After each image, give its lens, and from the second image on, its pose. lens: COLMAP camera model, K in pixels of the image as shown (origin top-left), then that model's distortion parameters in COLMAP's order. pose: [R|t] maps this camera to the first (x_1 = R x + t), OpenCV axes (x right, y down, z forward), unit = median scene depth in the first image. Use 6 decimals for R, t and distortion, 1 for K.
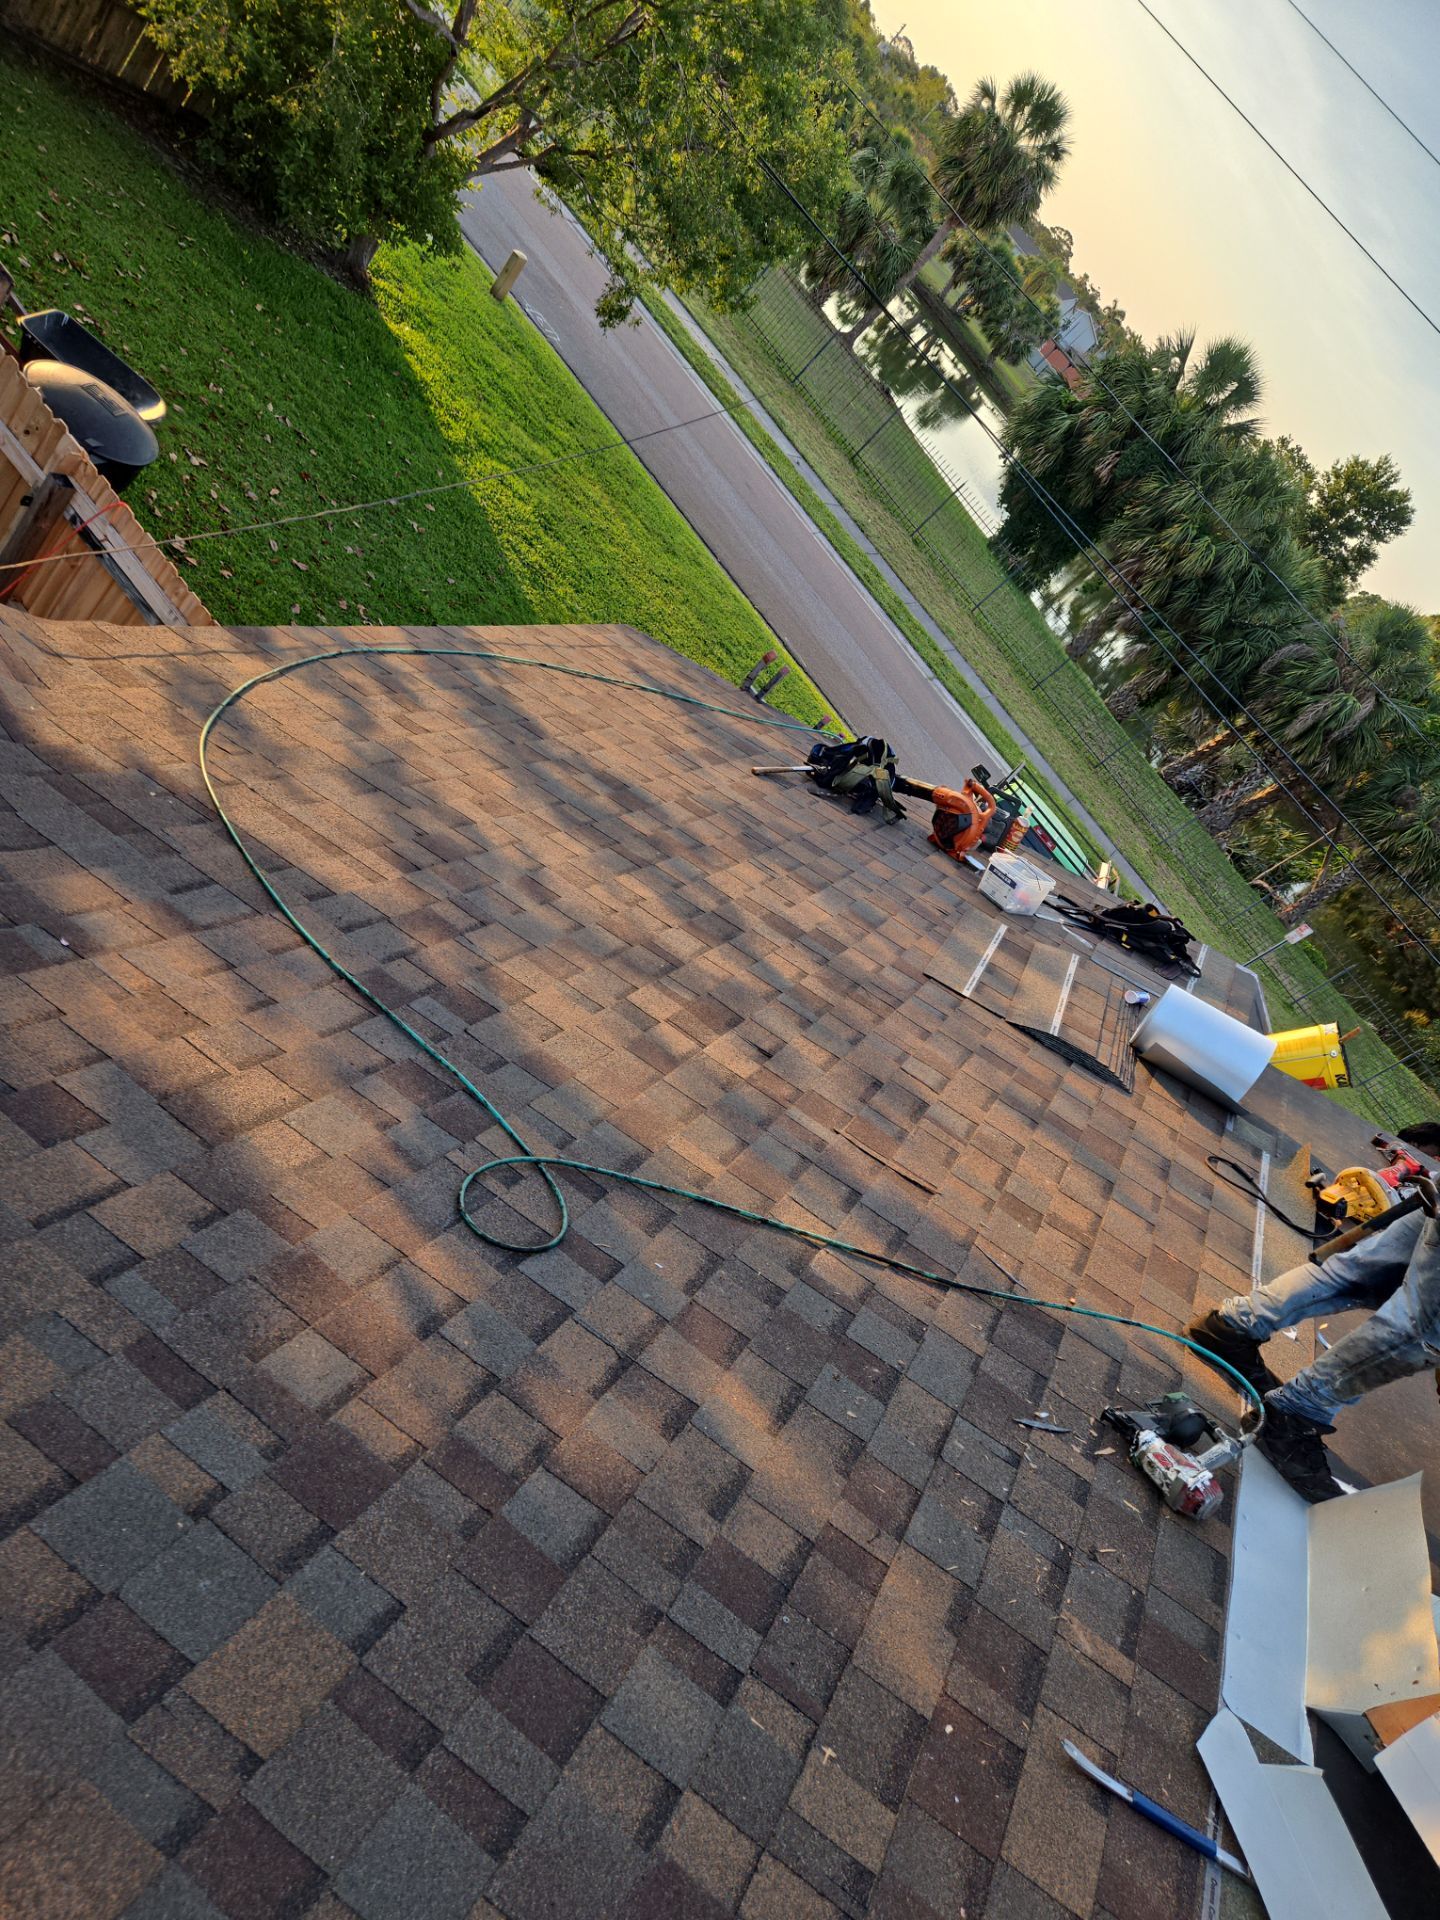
lens RADIAL K [[1270.6, 0, 713.9], [0, 1270.6, 989.9], [0, 0, 1]] dist [0.066332, -0.051706]
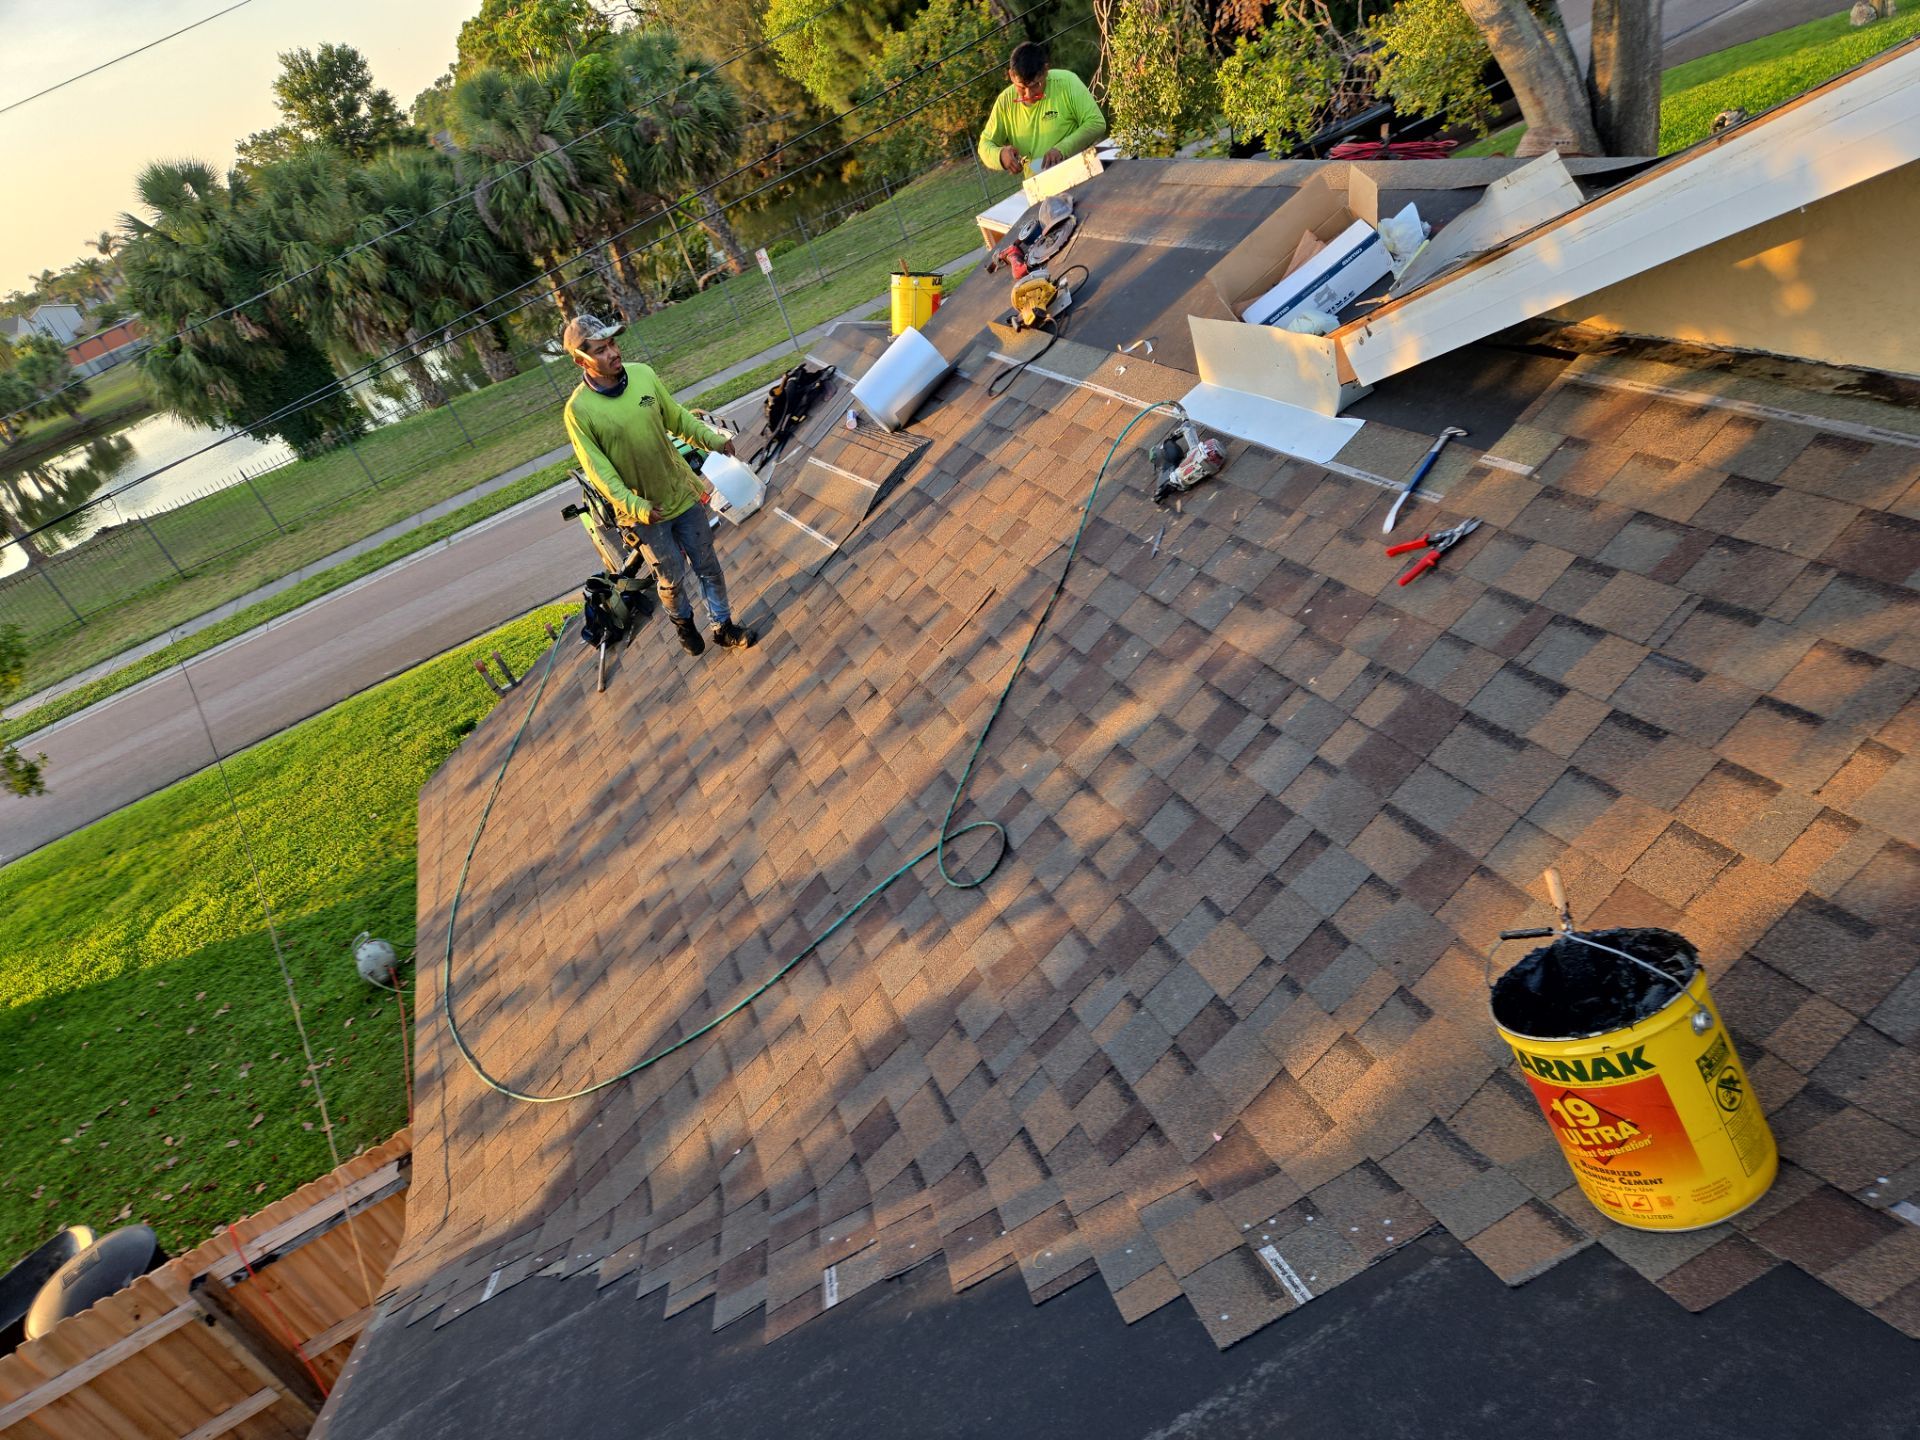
lens RADIAL K [[1270.6, 0, 960.0], [0, 1270.6, 720.0], [0, 0, 1]] dist [0.066332, -0.051706]
pose [[0.151166, -0.982051, 0.112800, -0.073847], [0.968254, 0.170083, 0.183184, -0.060541], [-0.199082, 0.081528, 0.976586, -0.193471]]
